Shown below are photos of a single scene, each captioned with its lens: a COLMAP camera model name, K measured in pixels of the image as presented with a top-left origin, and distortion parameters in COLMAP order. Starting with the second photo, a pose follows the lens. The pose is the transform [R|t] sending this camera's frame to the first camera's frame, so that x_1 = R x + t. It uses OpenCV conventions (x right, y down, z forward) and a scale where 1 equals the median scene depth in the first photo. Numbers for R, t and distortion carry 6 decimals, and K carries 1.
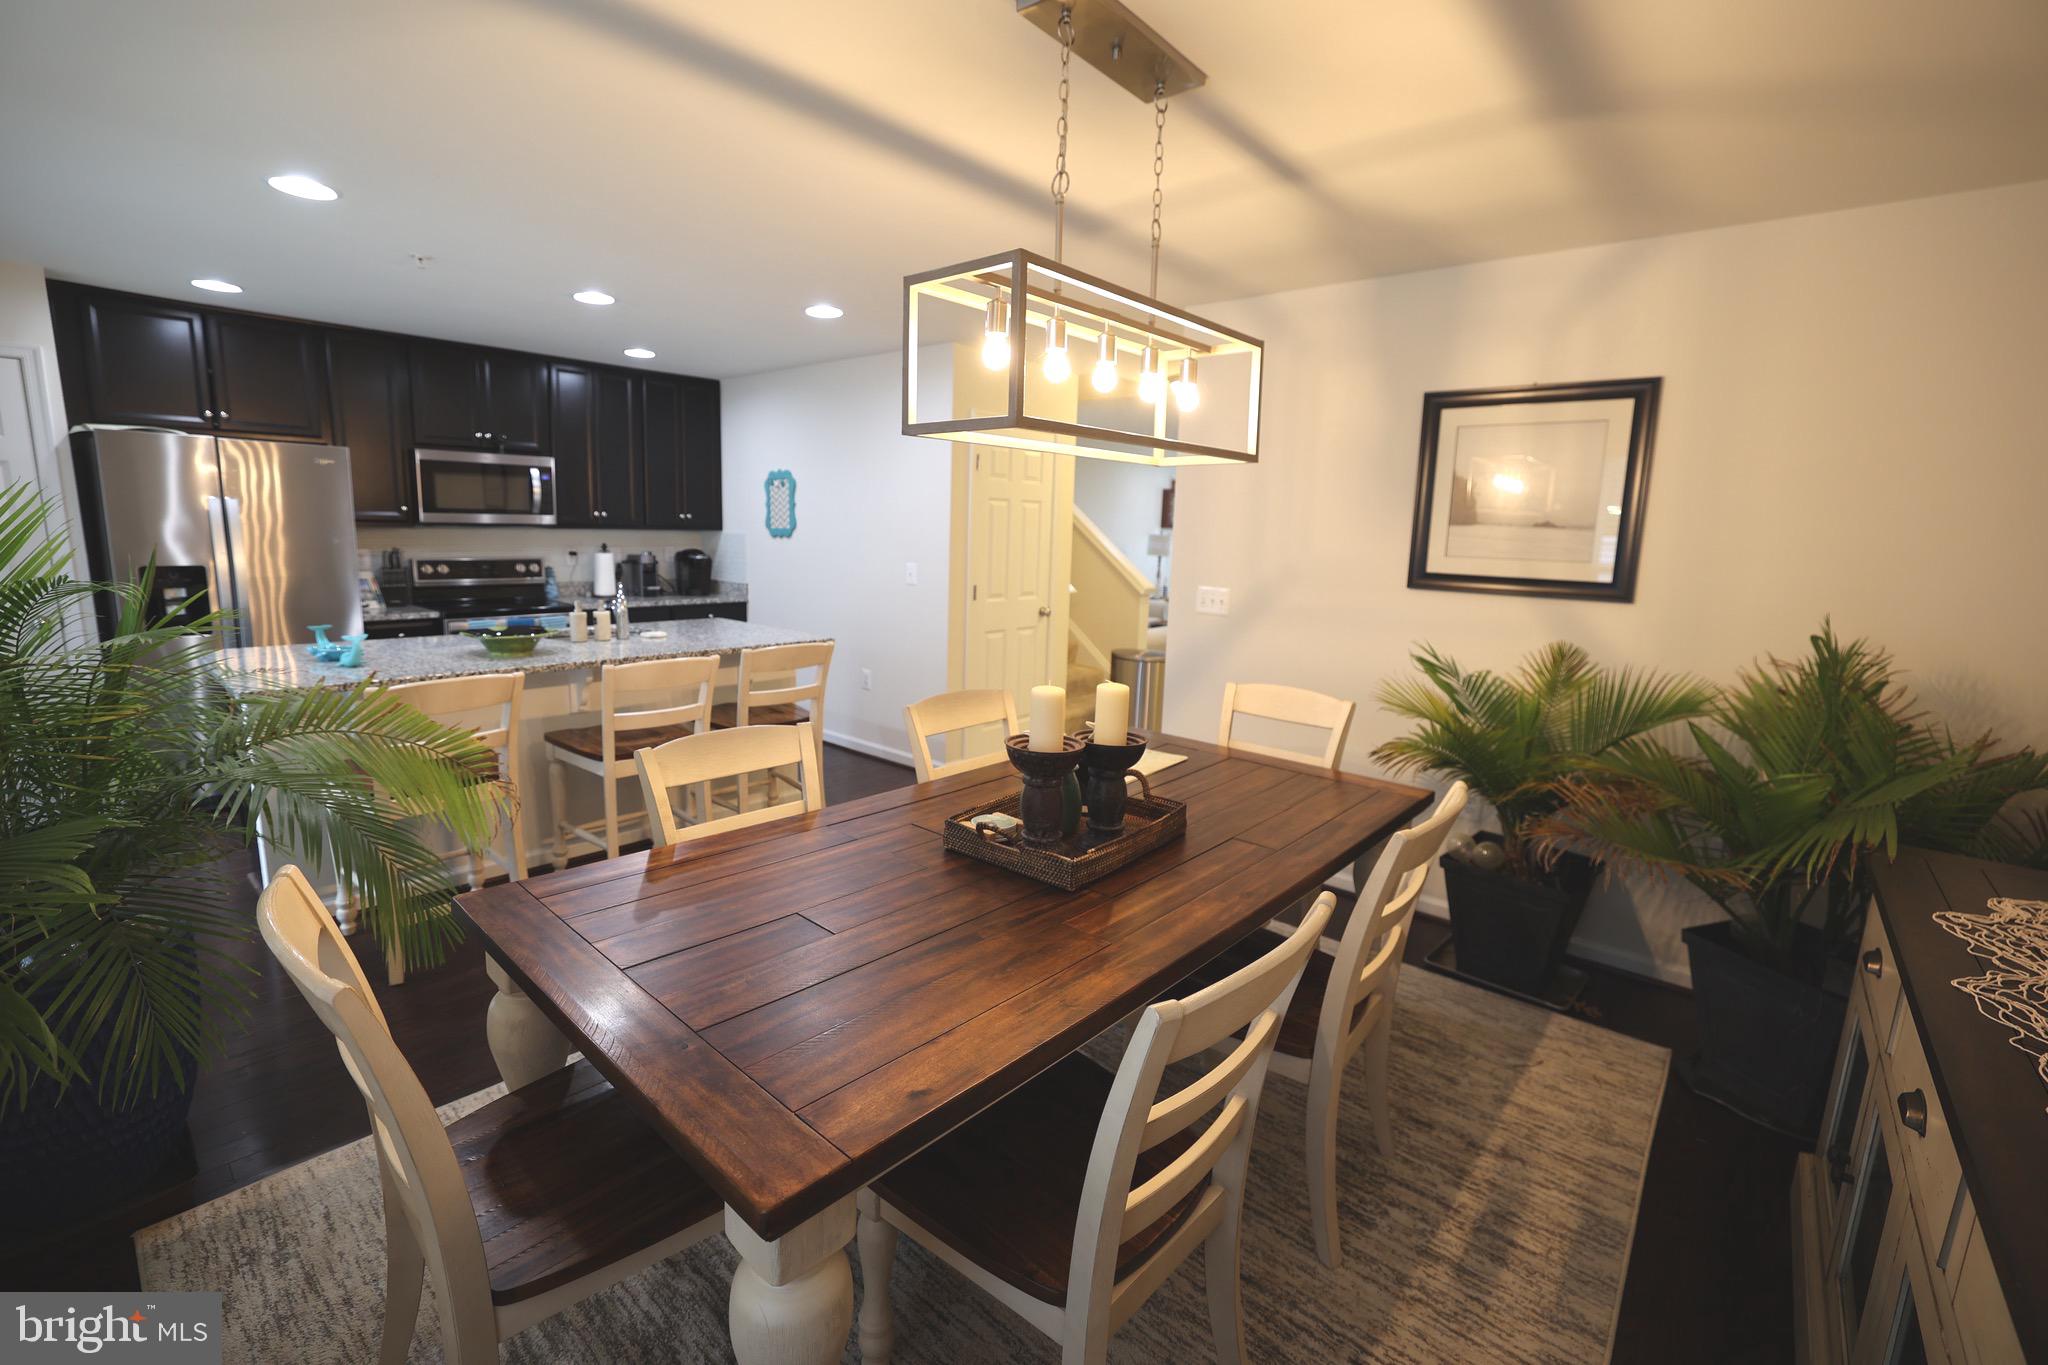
lens RADIAL K [[890.4, 0, 997.8], [0, 890.4, 686.4], [0, 0, 1]] dist [-0.032966, 0.000083]
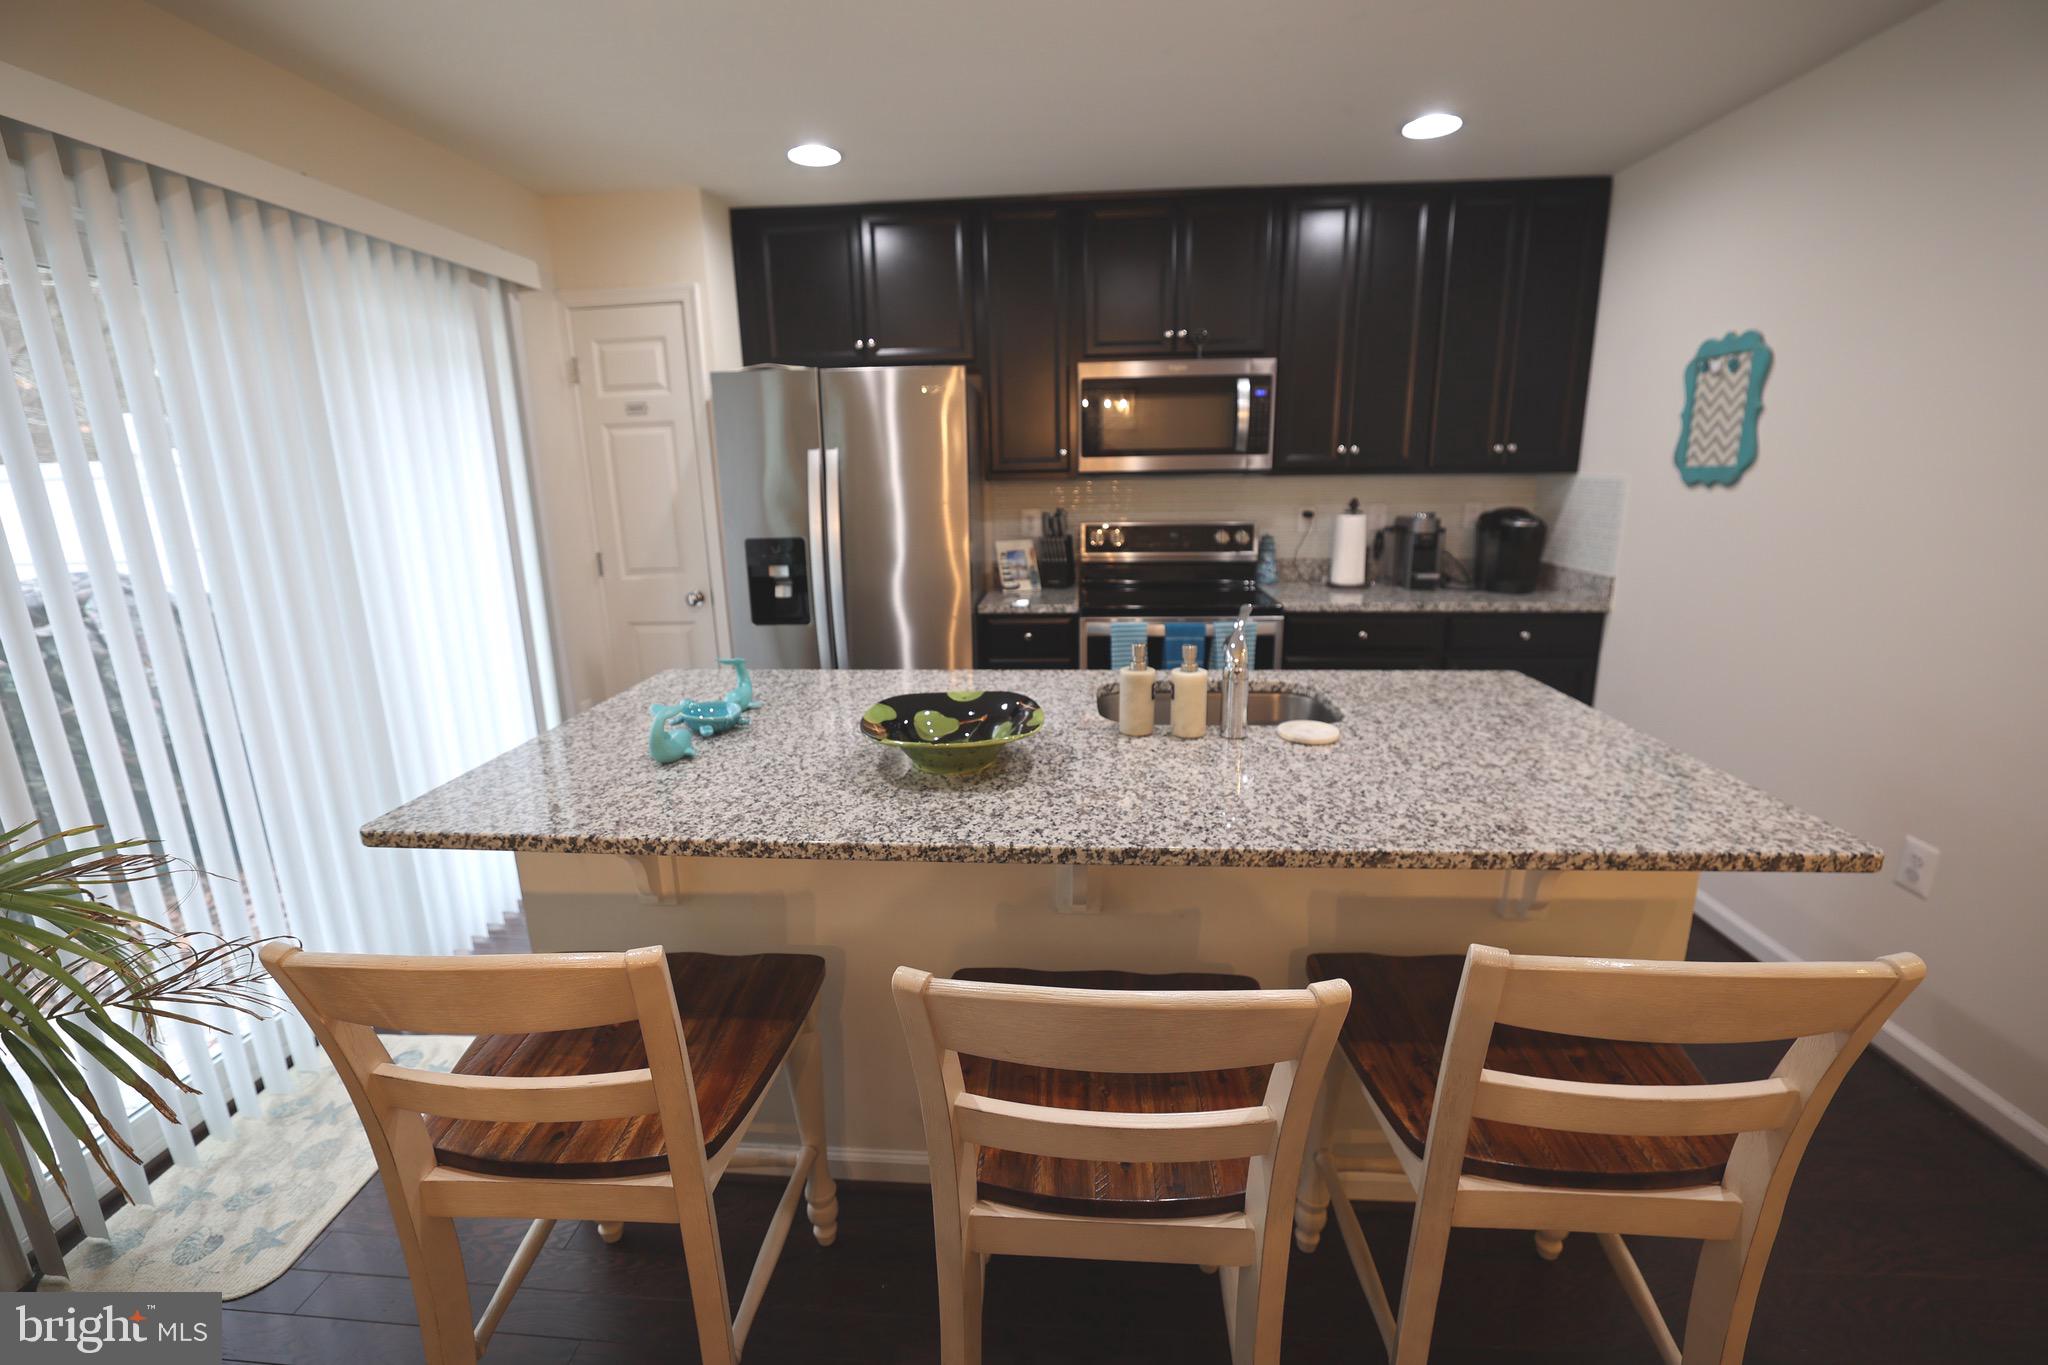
lens RADIAL K [[890.4, 0, 997.8], [0, 890.4, 686.4], [0, 0, 1]] dist [-0.032966, 0.000083]
pose [[0.622193, 0.150863, -0.768191, -0.114731], [-0.103328, 0.988497, 0.110439, -0.078811], [0.776015, 0.010662, 0.630624, 0.442406]]
